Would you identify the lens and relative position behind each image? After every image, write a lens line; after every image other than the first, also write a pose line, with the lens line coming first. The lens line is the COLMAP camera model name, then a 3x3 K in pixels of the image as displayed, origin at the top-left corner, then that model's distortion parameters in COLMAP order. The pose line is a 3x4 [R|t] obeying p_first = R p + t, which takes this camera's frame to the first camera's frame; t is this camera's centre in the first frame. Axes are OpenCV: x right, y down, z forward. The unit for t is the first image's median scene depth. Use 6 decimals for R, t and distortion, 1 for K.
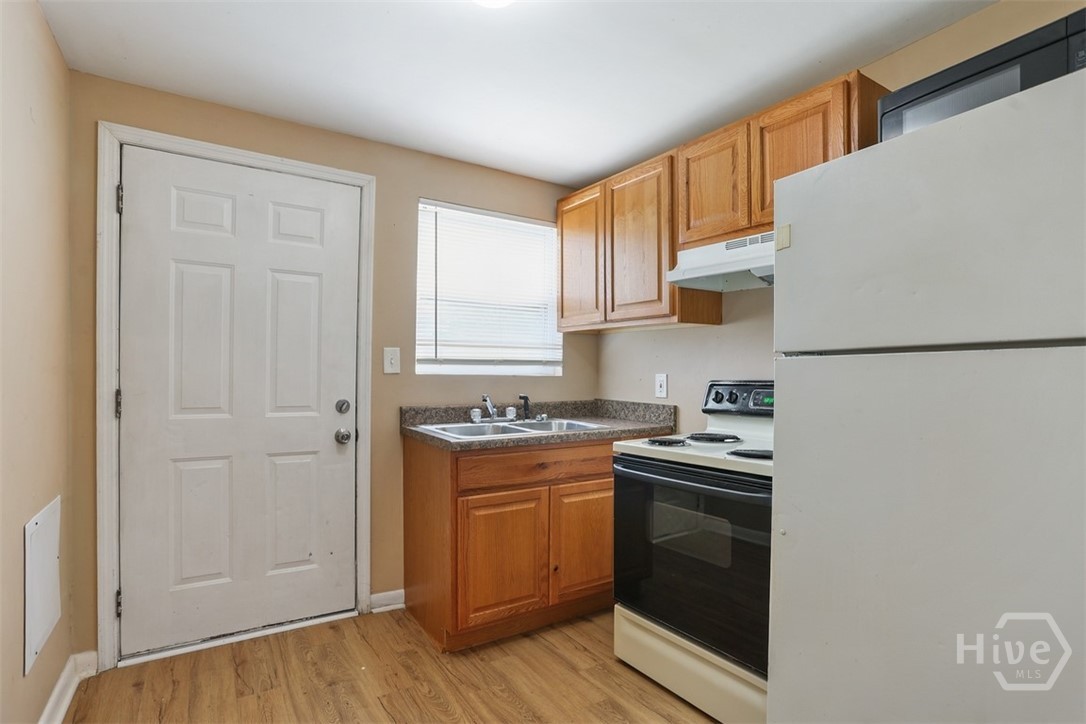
lens RADIAL K [[536.8, 0, 541.1], [0, 536.8, 340.7], [0, 0, 1]] dist [-0.076741, 0.036377]
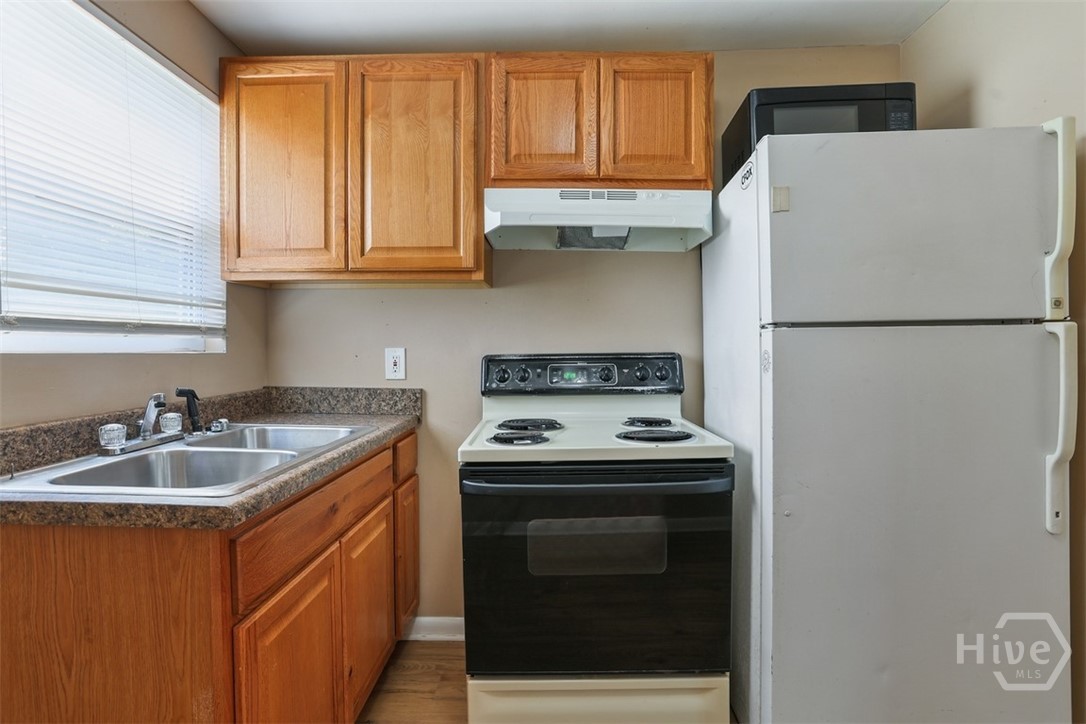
lens RADIAL K [[536.8, 0, 541.1], [0, 536.8, 340.7], [0, 0, 1]] dist [-0.076741, 0.036377]
pose [[0.563609, 0.001329, 0.826041, -0.286227], [-0.042206, 0.998739, 0.027191, 0.023997], [-0.824963, -0.050189, 0.562954, 0.426641]]
